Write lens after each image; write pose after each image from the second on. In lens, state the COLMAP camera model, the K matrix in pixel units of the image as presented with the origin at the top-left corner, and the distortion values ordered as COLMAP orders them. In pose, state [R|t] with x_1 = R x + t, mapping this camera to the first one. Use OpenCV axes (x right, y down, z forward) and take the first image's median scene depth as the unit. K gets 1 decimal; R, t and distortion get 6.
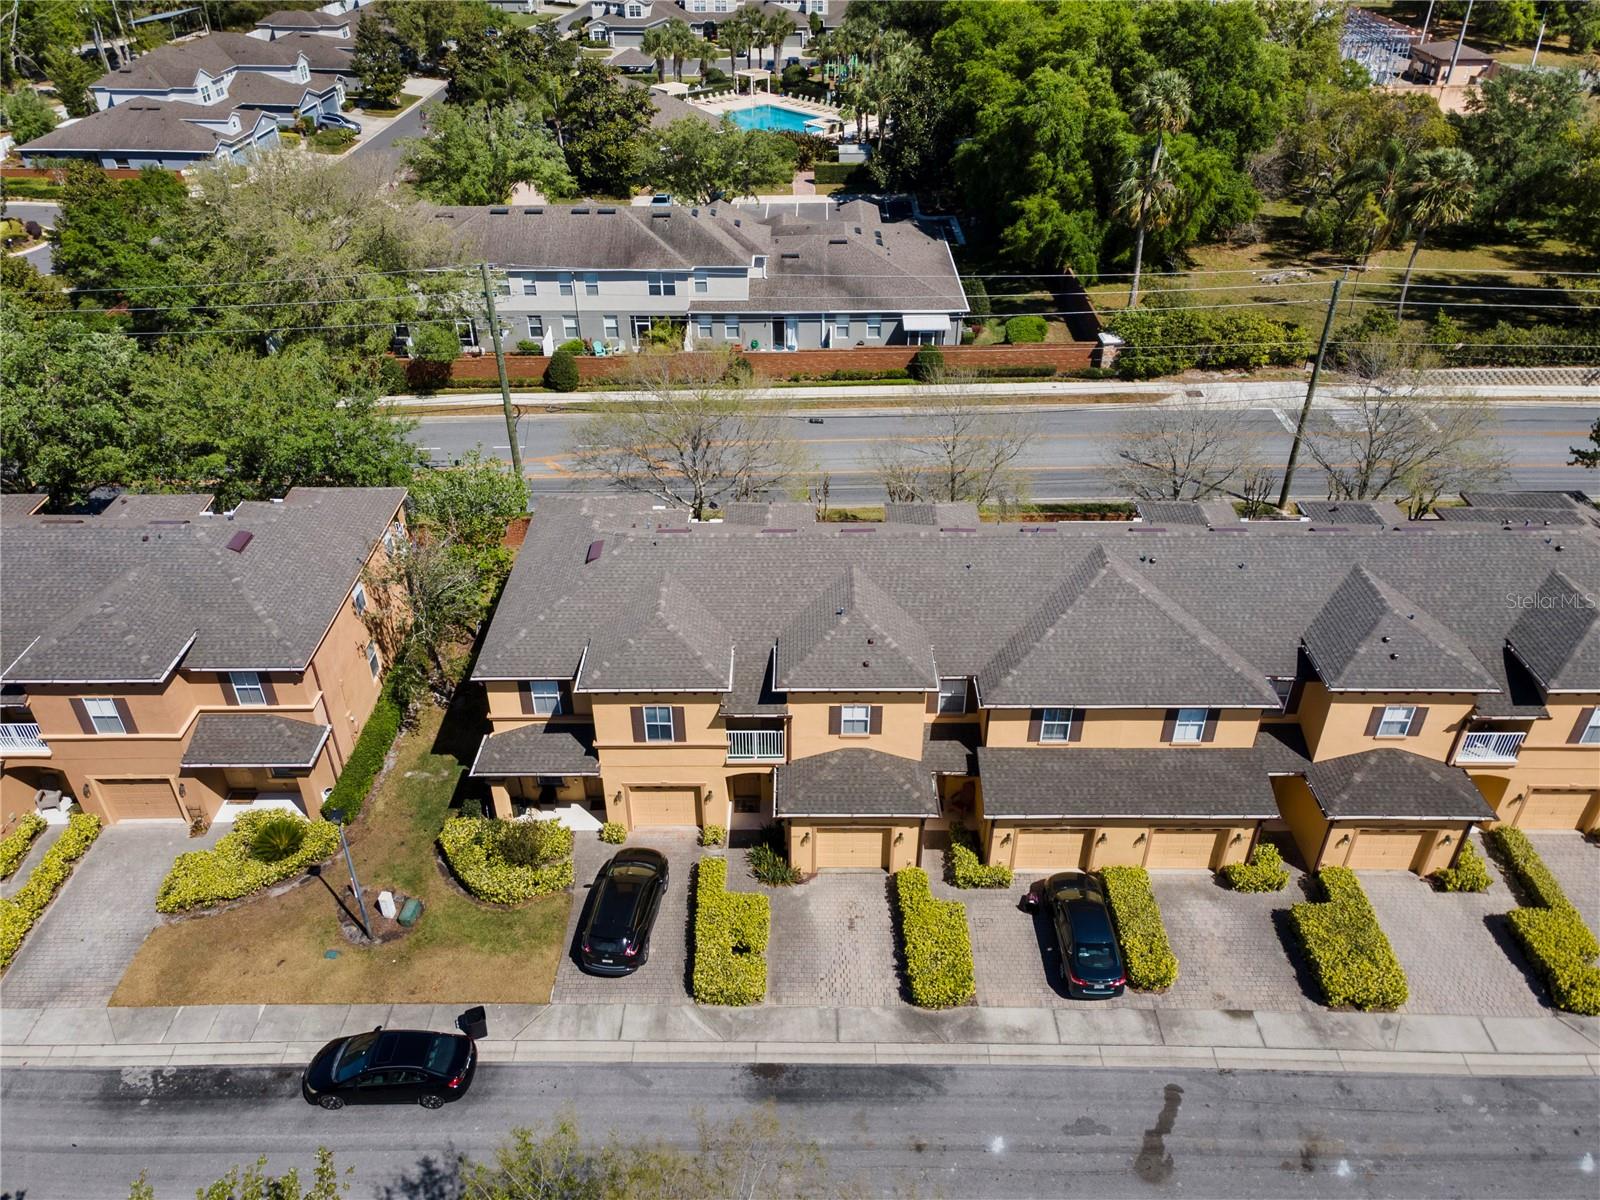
lens RADIAL K [[1169.5, 0, 800.0], [0, 1169.5, 600.0], [0, 0, 1]] dist [0.017439, 0.073311]
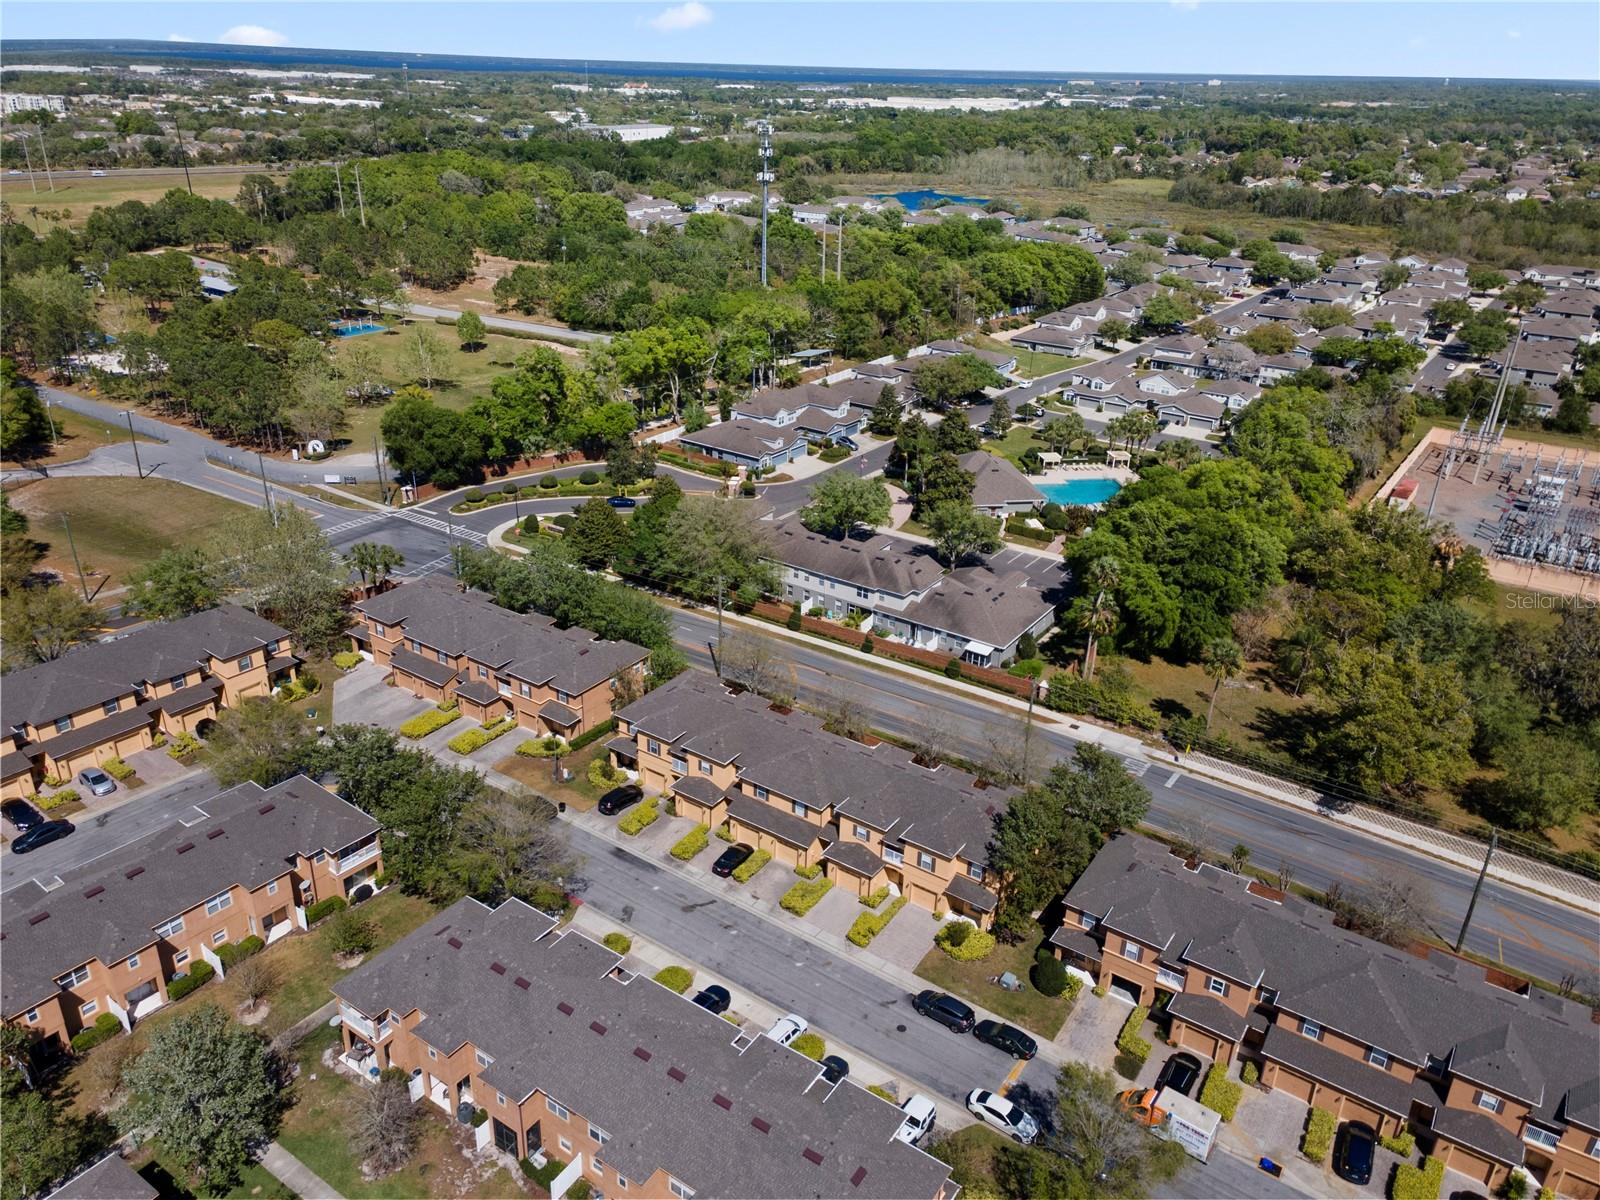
lens RADIAL K [[1135.2, 0, 800.0], [0, 1135.2, 600.0], [0, 0, 1]] dist [0.044064, -0.005064]
pose [[0.833772, 0.259447, -0.487351, 1.451911], [-0.338852, 0.937373, -0.080695, -0.134675], [0.435893, 0.232421, 0.869470, -1.401675]]
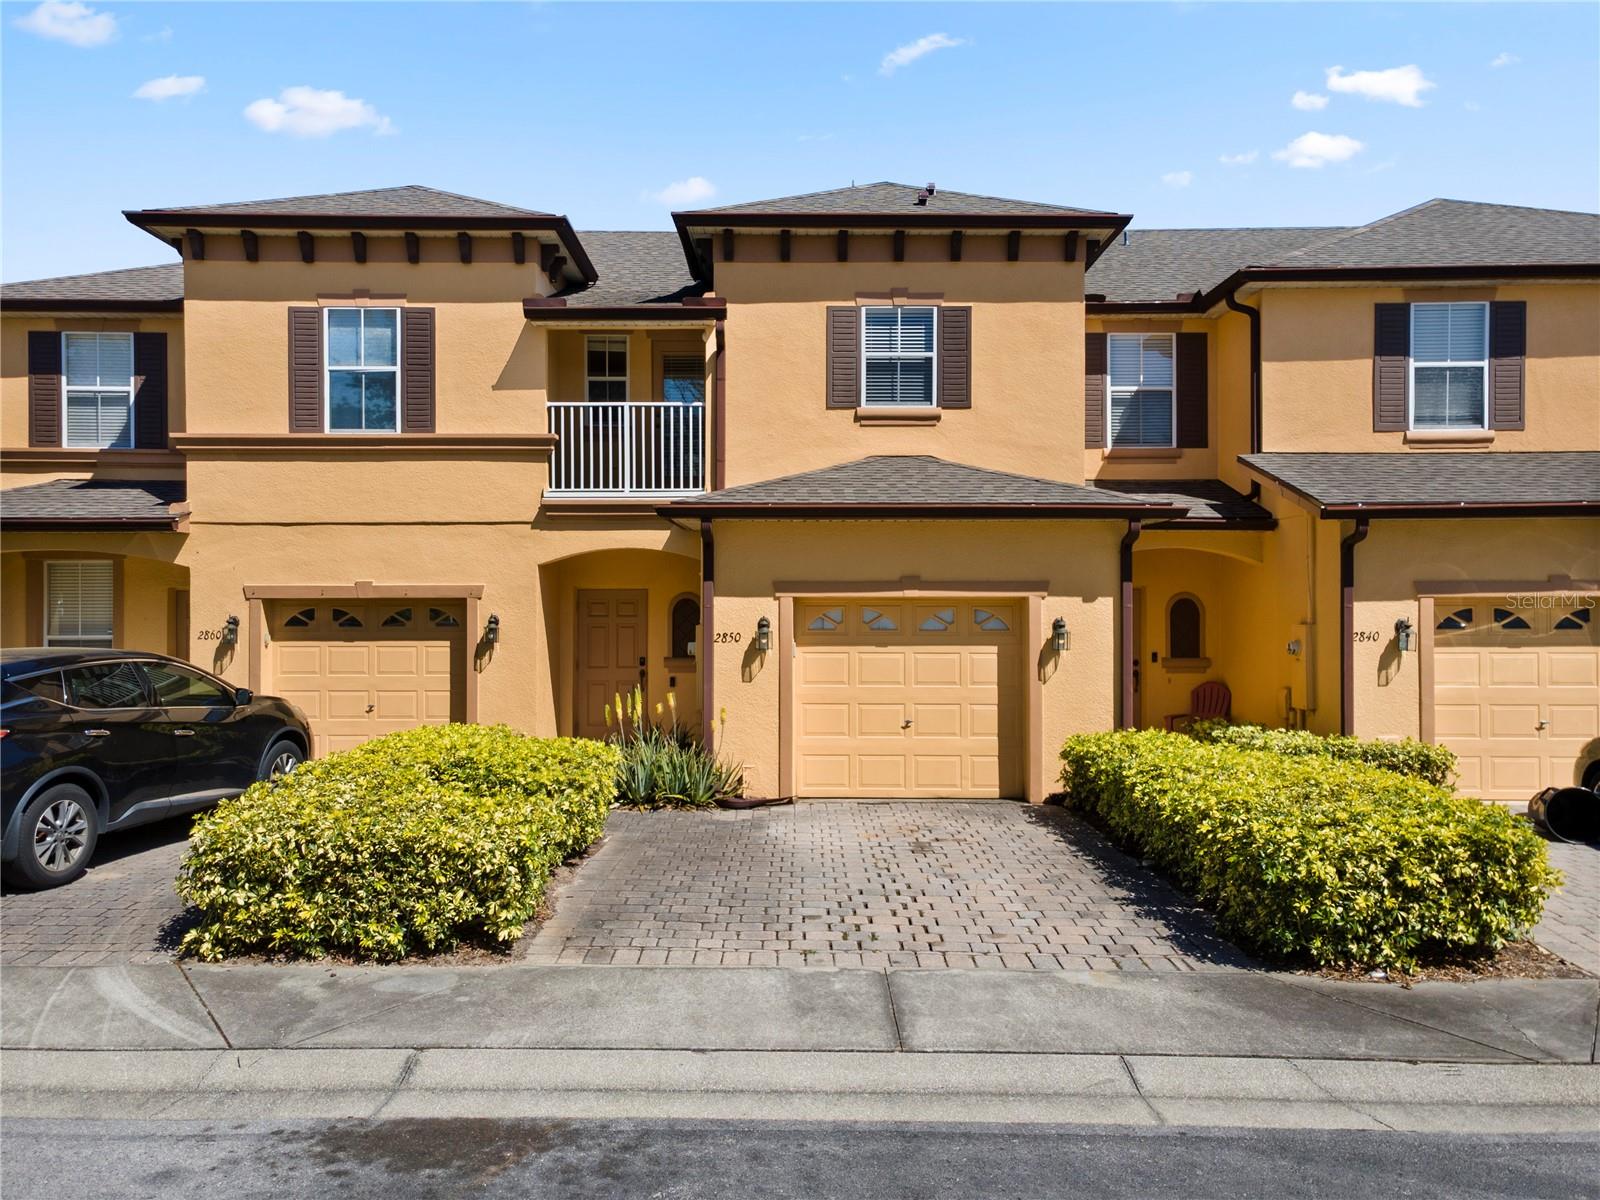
lens RADIAL K [[1169.5, 0, 800.0], [0, 1169.5, 600.0], [0, 0, 1]] dist [0.017439, 0.073311]
pose [[0.999979, 0.004212, 0.004941, 0.013997], [-0.000658, 0.822825, -0.568294, 0.360528], [-0.006460, 0.568279, 0.822810, 0.707156]]
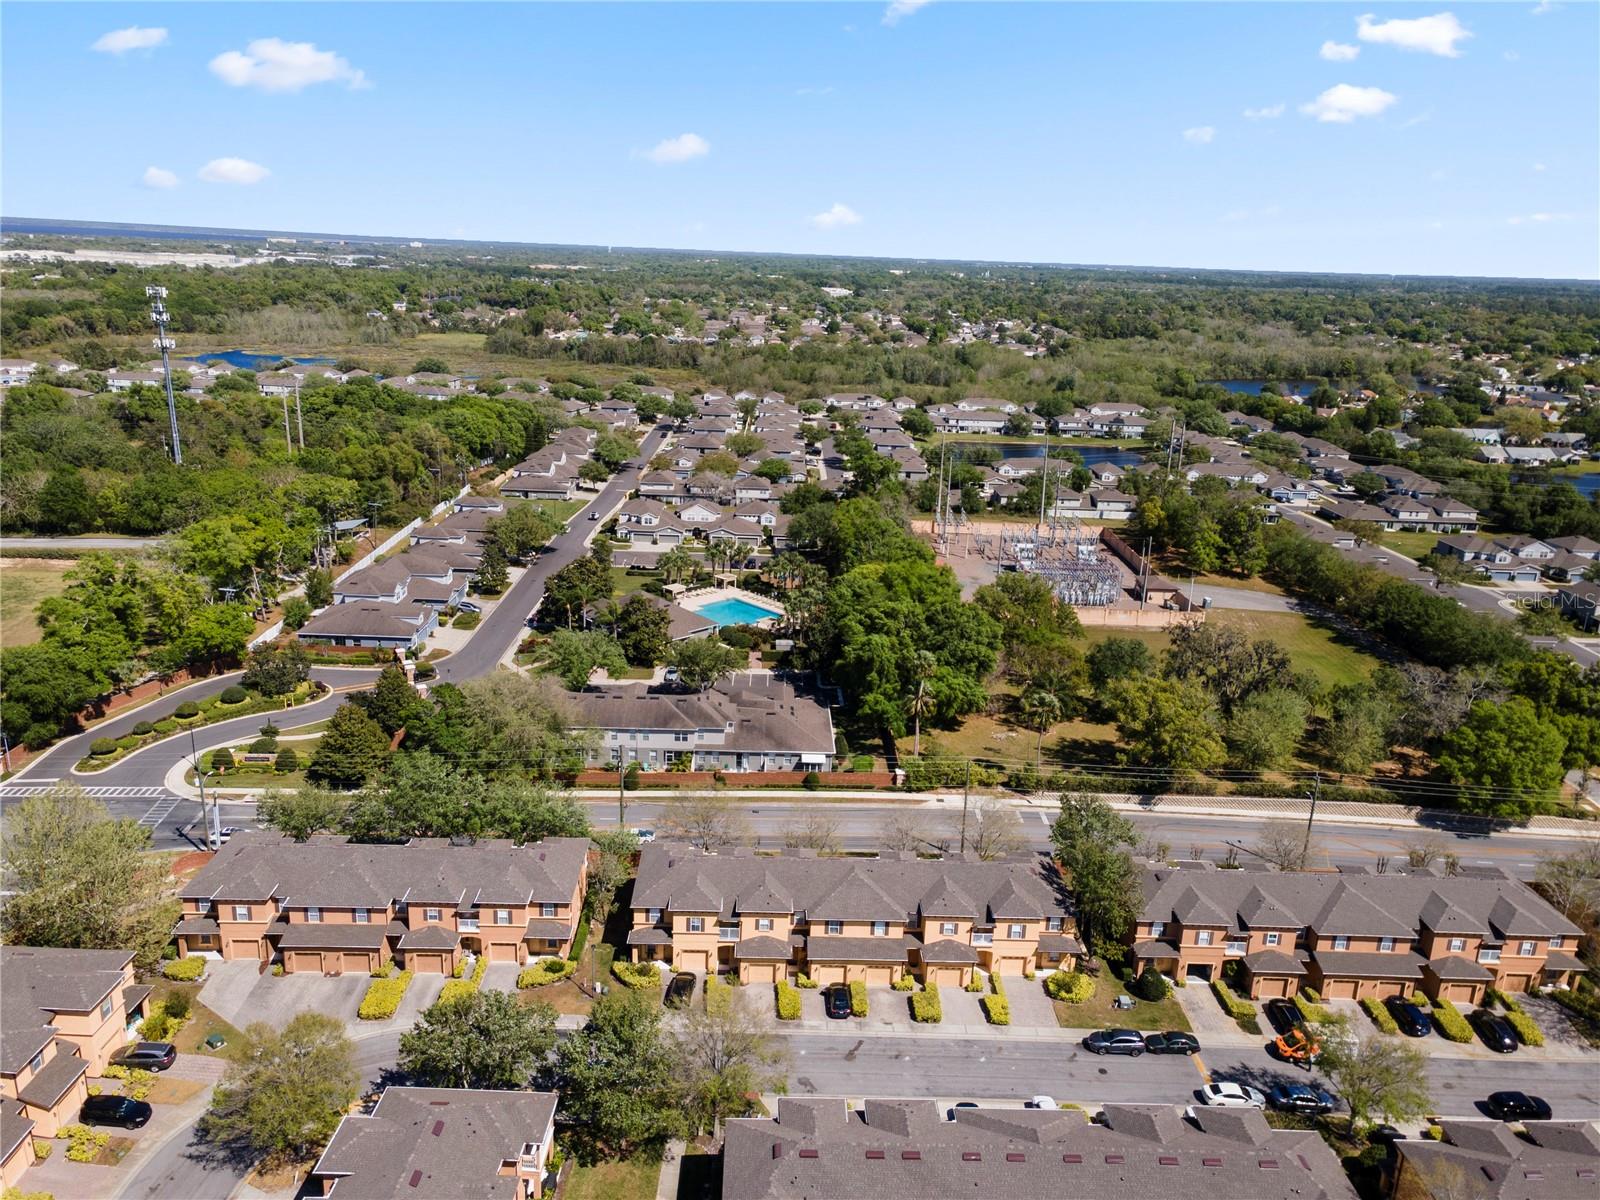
lens RADIAL K [[1135.2, 0, 800.0], [0, 1135.2, 600.0], [0, 0, 1]] dist [0.044064, -0.005064]
pose [[0.998575, 0.033995, 0.041129, -0.007236], [-0.019970, 0.952865, -0.302735, 0.181537], [-0.049482, 0.301483, 0.952187, -1.831833]]
